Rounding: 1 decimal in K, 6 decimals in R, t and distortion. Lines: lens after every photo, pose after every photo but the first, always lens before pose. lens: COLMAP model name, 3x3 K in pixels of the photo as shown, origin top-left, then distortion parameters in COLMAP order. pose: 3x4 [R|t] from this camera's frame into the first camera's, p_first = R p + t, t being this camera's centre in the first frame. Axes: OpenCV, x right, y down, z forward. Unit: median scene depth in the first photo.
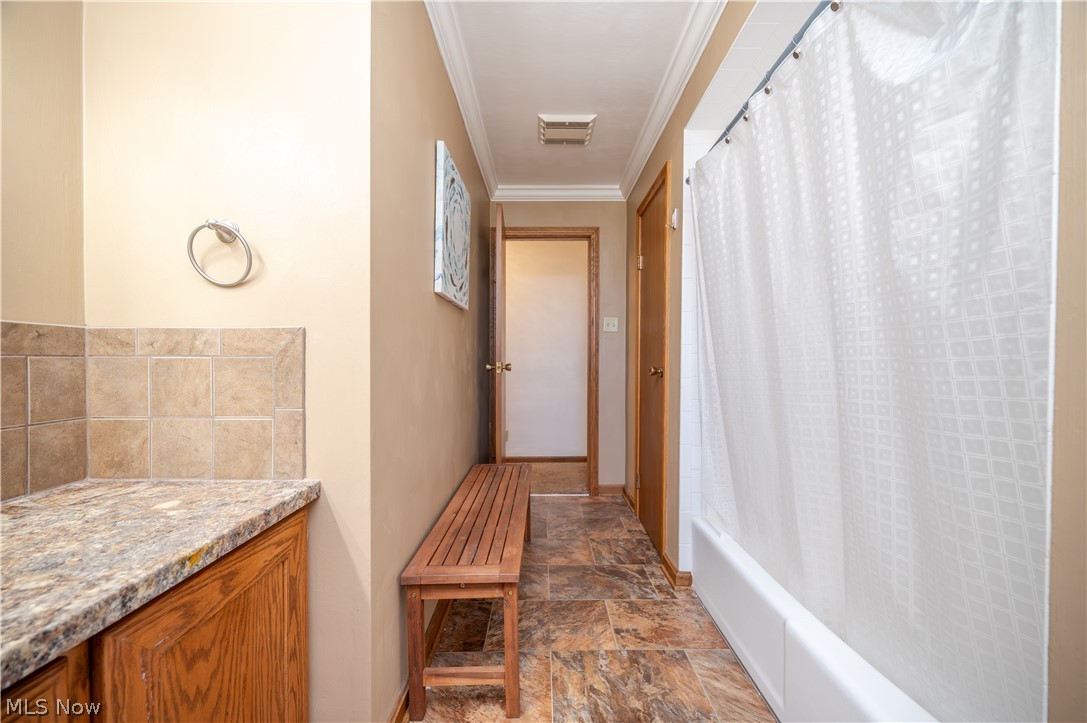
lens RADIAL K [[429.2, 0, 540.3], [0, 429.2, 363.8], [0, 0, 1]] dist [0.000605, -0.000448]
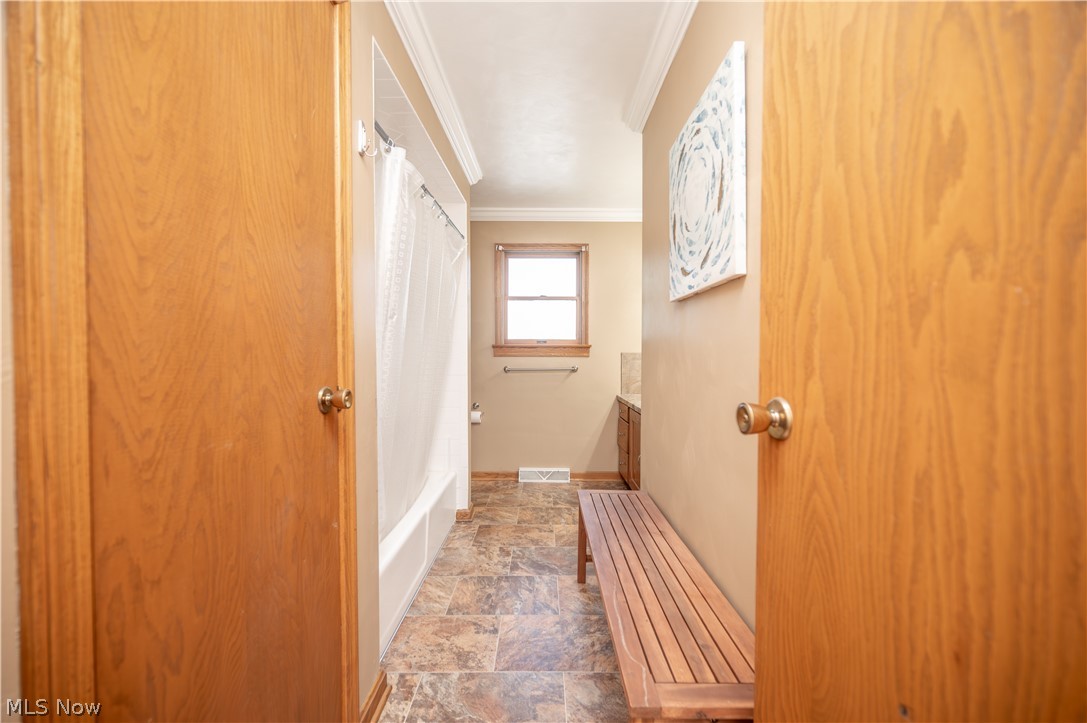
lens RADIAL K [[429.2, 0, 547.0], [0, 429.2, 357.7], [0, 0, 1]] dist [0.000605, -0.000448]
pose [[-0.999919, -0.000164, -0.012700, 0.065490], [-0.000474, 0.999702, 0.024409, -0.053701], [0.012692, 0.024413, -0.999621, 1.909873]]
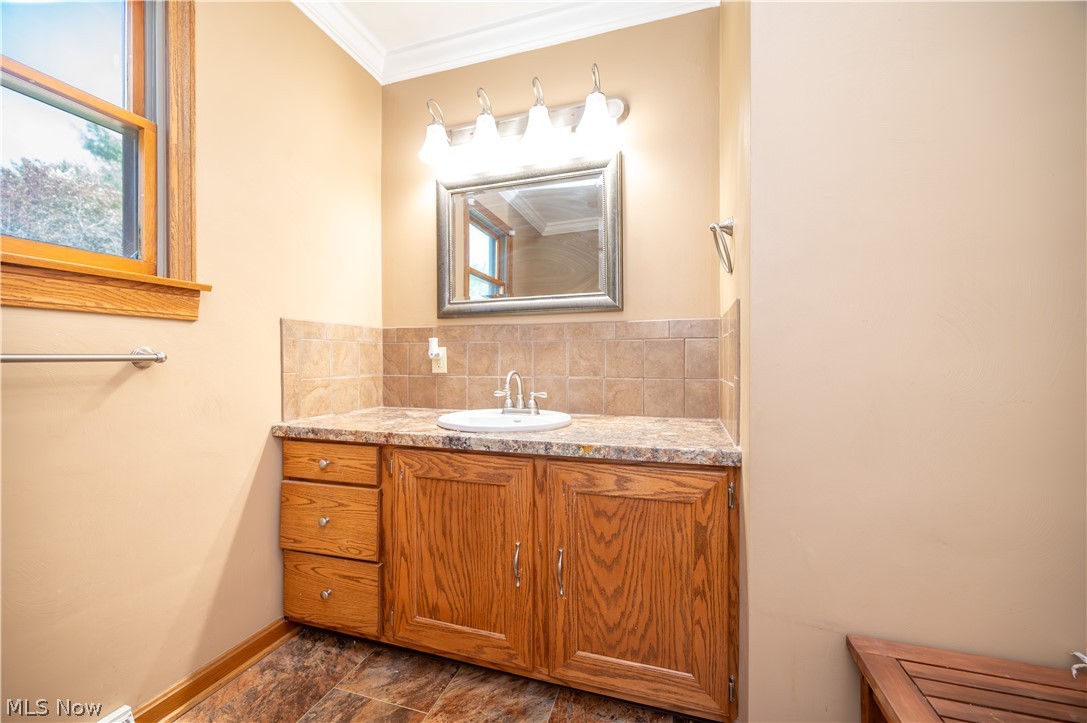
lens RADIAL K [[429.2, 0, 541.9], [0, 429.2, 359.2], [0, 0, 1]] dist [0.000605, -0.000448]
pose [[-0.289735, 0.000062, -0.957107, 0.955929], [-0.003974, 0.999991, 0.001268, 0.099331], [0.957099, 0.004171, -0.289732, 1.420759]]
